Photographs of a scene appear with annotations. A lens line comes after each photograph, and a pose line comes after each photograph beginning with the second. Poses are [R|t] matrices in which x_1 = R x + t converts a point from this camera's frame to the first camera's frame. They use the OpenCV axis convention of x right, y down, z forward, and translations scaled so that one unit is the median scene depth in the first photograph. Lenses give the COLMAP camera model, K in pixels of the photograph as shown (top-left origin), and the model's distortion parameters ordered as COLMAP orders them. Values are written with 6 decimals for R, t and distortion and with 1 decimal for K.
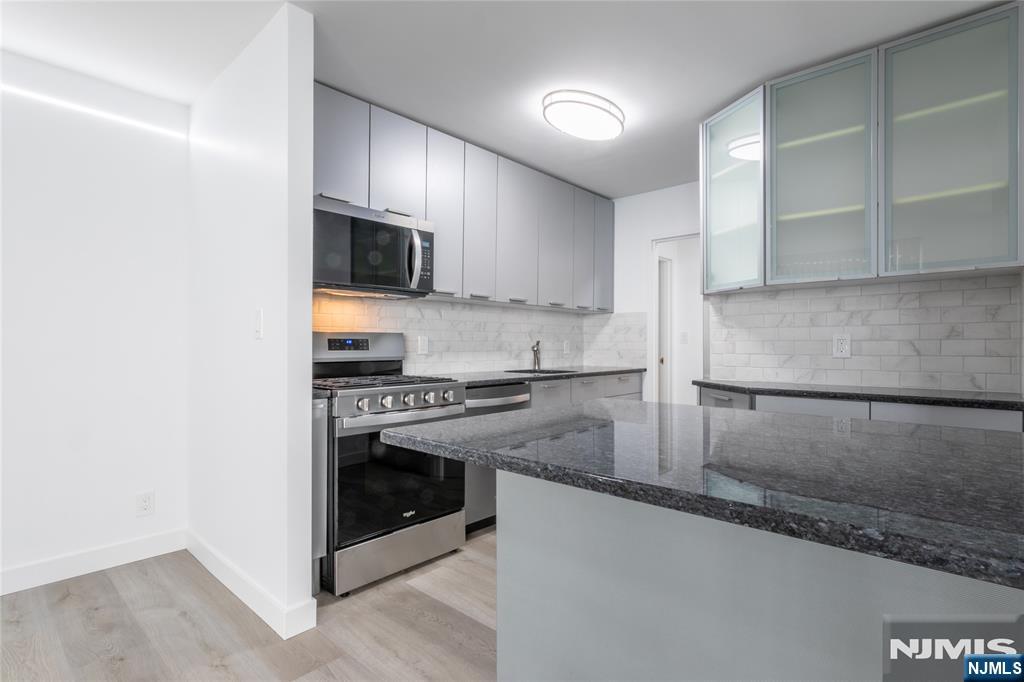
lens RADIAL K [[510.7, 0, 512.0], [0, 510.7, 341.0], [0, 0, 1]] dist [0.001722, 0.001087]
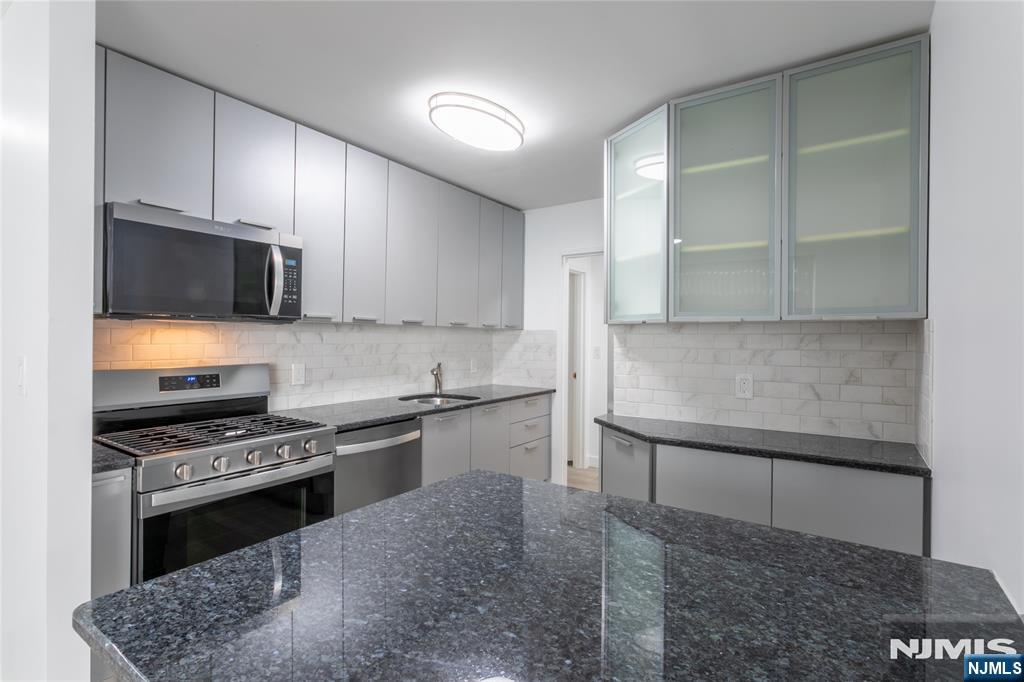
lens RADIAL K [[504.4, 0, 512.0], [0, 504.4, 341.0], [0, 0, 1]] dist [-0.000760, 0.000560]
pose [[0.989841, 0.005485, 0.142074, 0.076047], [-0.006129, 0.999973, 0.004097, -0.065102], [-0.142048, -0.004927, 0.989848, 0.120915]]
